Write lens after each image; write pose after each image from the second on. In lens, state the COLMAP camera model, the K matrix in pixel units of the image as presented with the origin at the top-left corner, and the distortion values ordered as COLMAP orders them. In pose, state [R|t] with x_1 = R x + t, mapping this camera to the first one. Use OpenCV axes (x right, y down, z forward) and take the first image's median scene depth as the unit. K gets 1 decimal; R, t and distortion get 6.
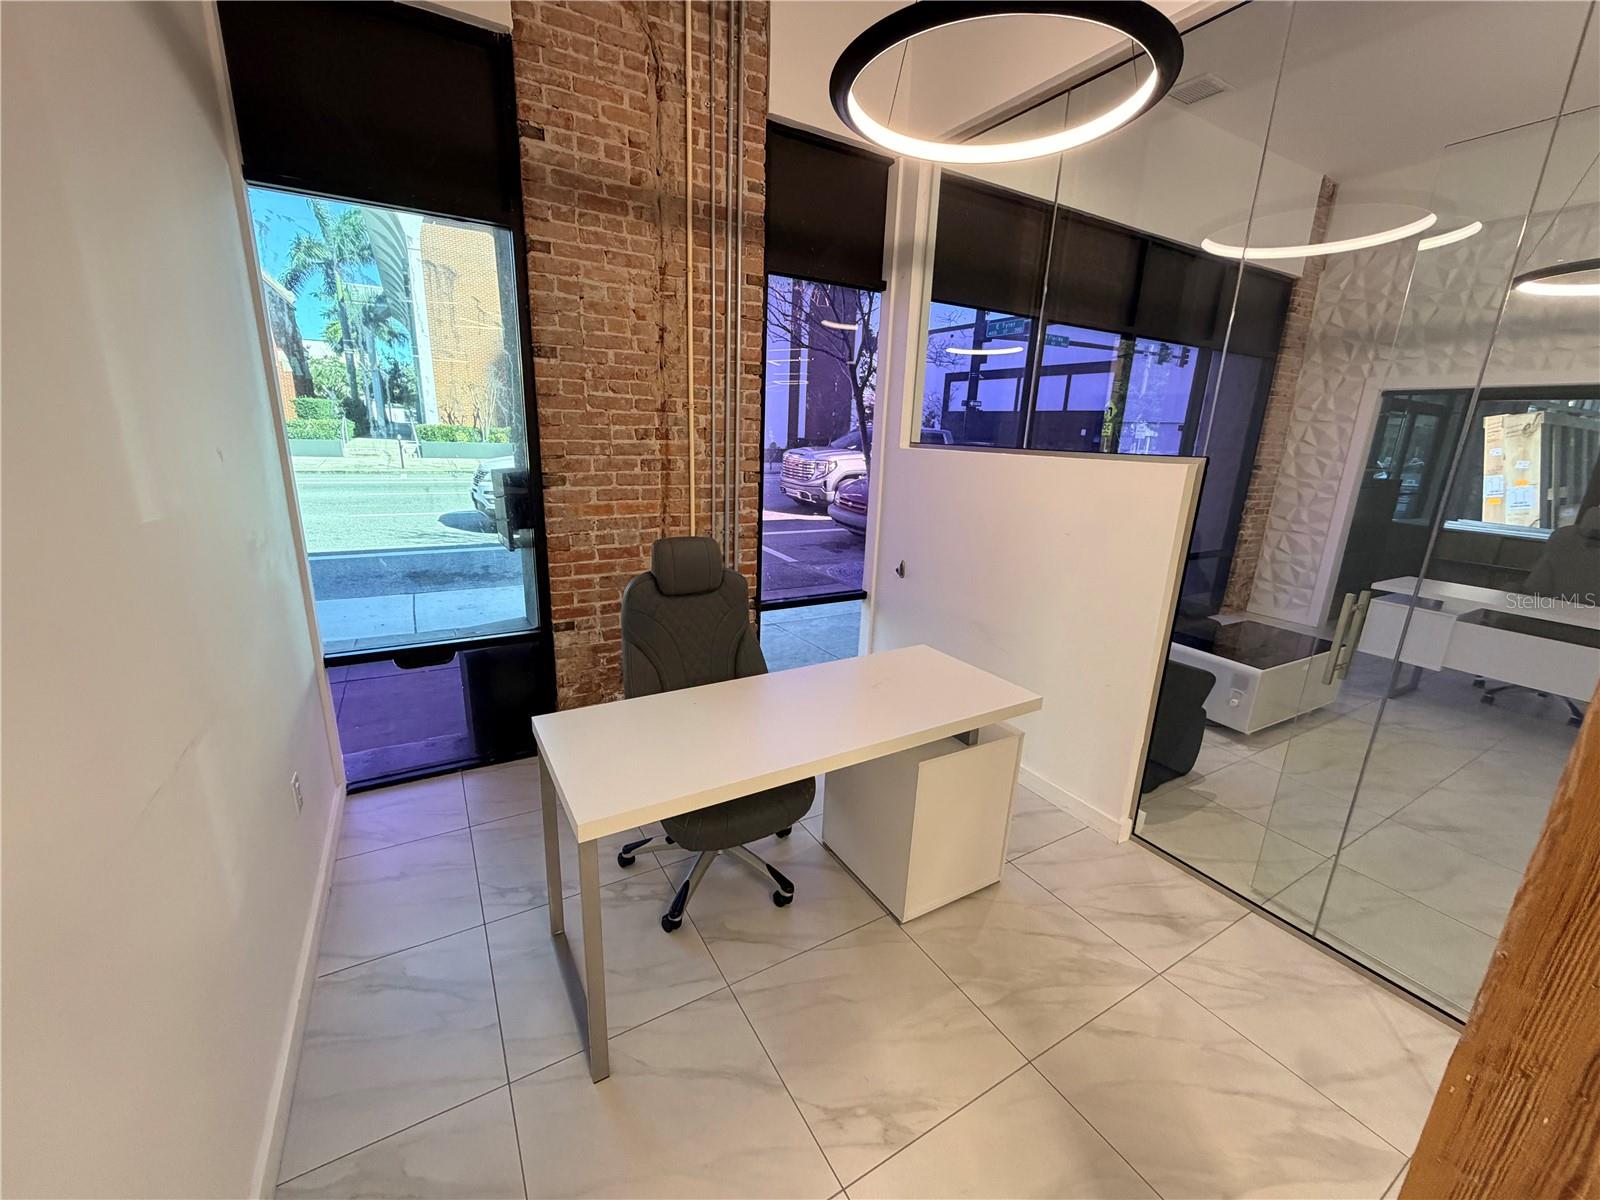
lens RADIAL K [[641.3, 0, 800.9], [0, 641.3, 602.6], [0, 0, 1]] dist [0.009232, -0.001381]
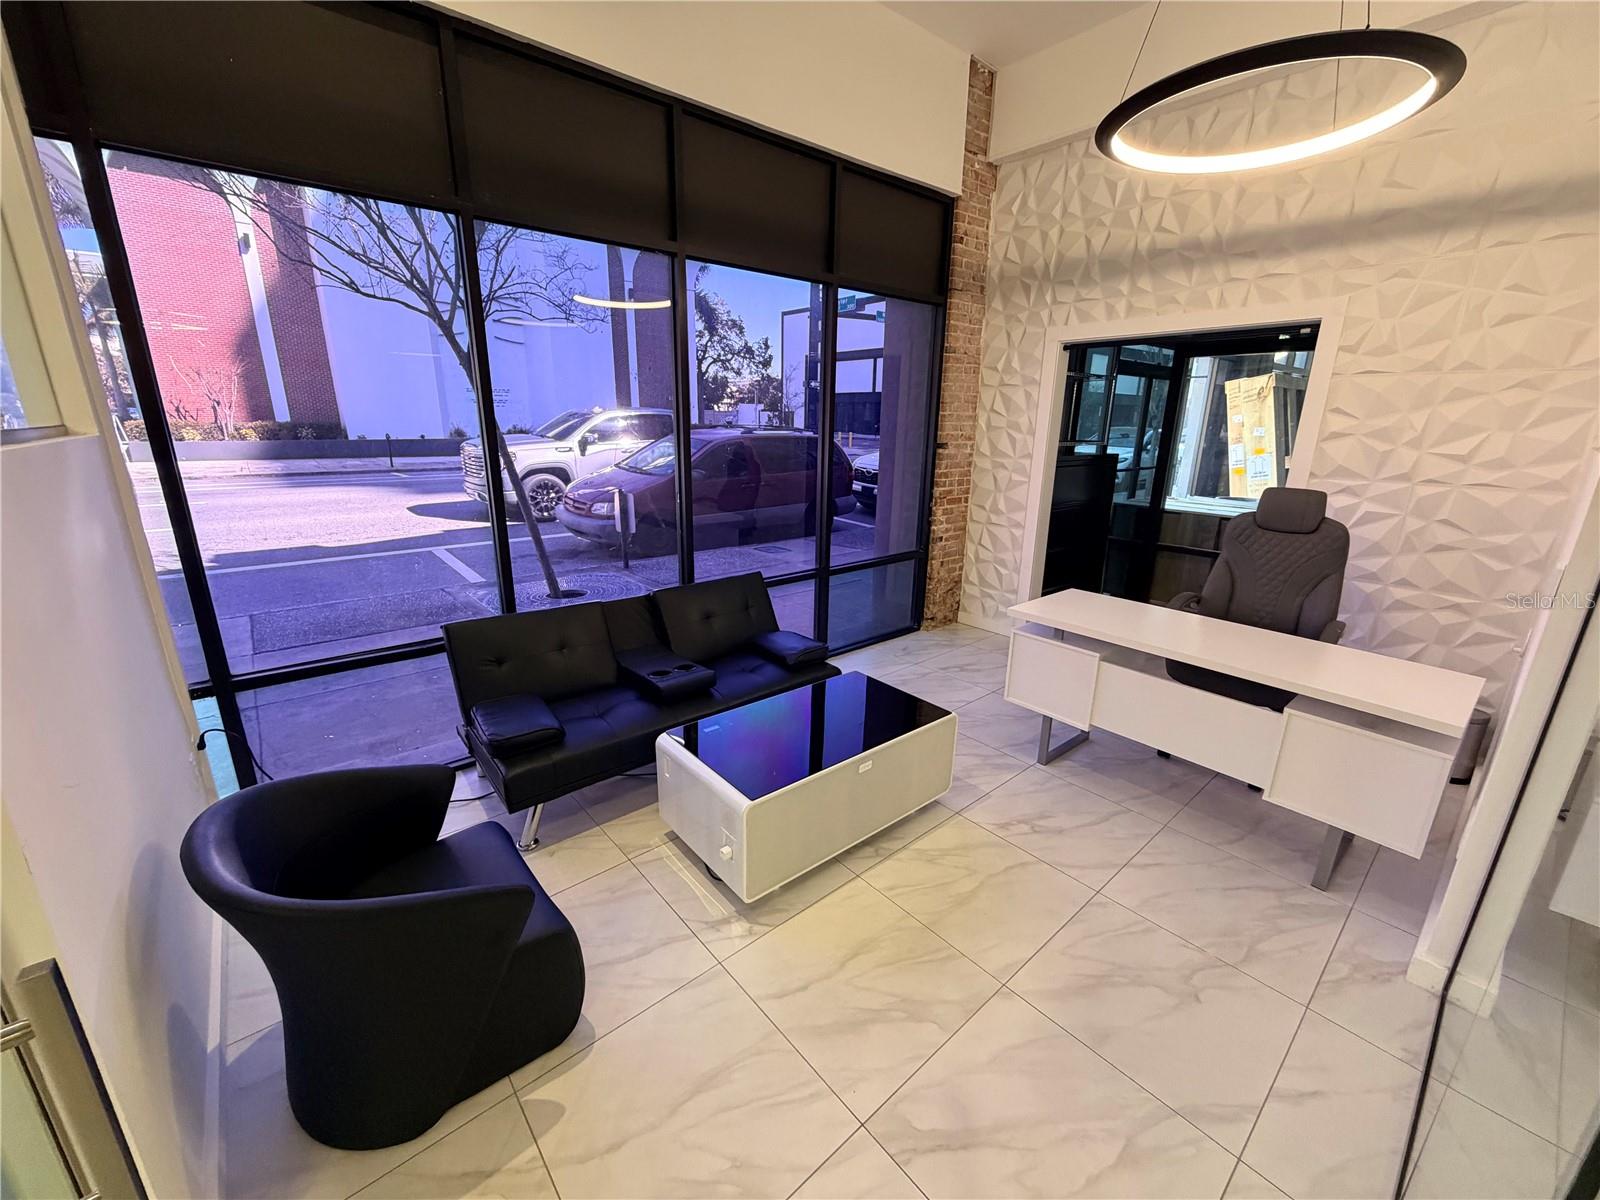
lens RADIAL K [[641.3, 0, 797.2], [0, 641.3, 606.7], [0, 0, 1]] dist [0.009232, -0.001381]
pose [[0.984625, -0.074474, 0.158012, 0.406959], [0.070339, 0.997022, 0.031610, -0.051675], [-0.159896, -0.020010, 0.986931, 0.254755]]
